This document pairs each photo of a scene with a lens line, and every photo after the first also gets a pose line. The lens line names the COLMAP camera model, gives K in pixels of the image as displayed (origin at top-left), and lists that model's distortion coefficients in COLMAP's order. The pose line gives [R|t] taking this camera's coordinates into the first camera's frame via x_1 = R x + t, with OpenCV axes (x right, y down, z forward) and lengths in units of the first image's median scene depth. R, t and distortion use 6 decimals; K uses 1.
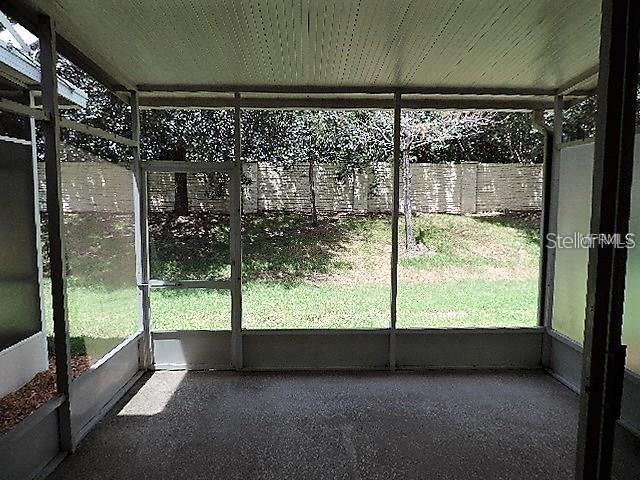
lens RADIAL K [[454.1, 0, 320.0], [0, 454.1, 240.0], [0, 0, 1]] dist [0.001953, 0.002253]
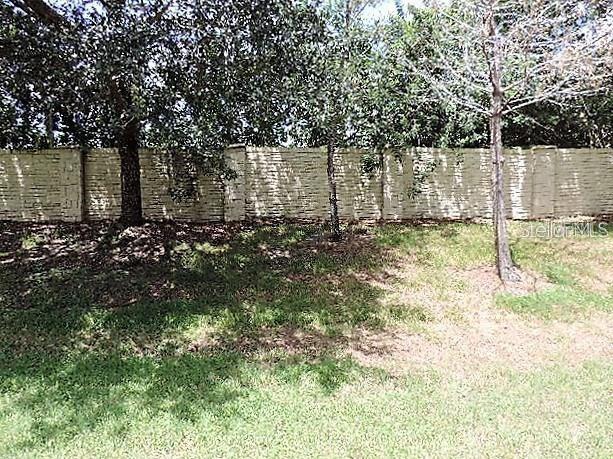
lens RADIAL K [[434.9, 0, 306.5], [0, 434.9, 229.5], [0, 0, 1]] dist [0.001953, 0.002253]
pose [[0.999523, -0.009759, 0.029311, -0.069975], [0.010853, 0.999242, -0.037391, -0.022567], [-0.028924, 0.037692, 0.998871, 0.366868]]
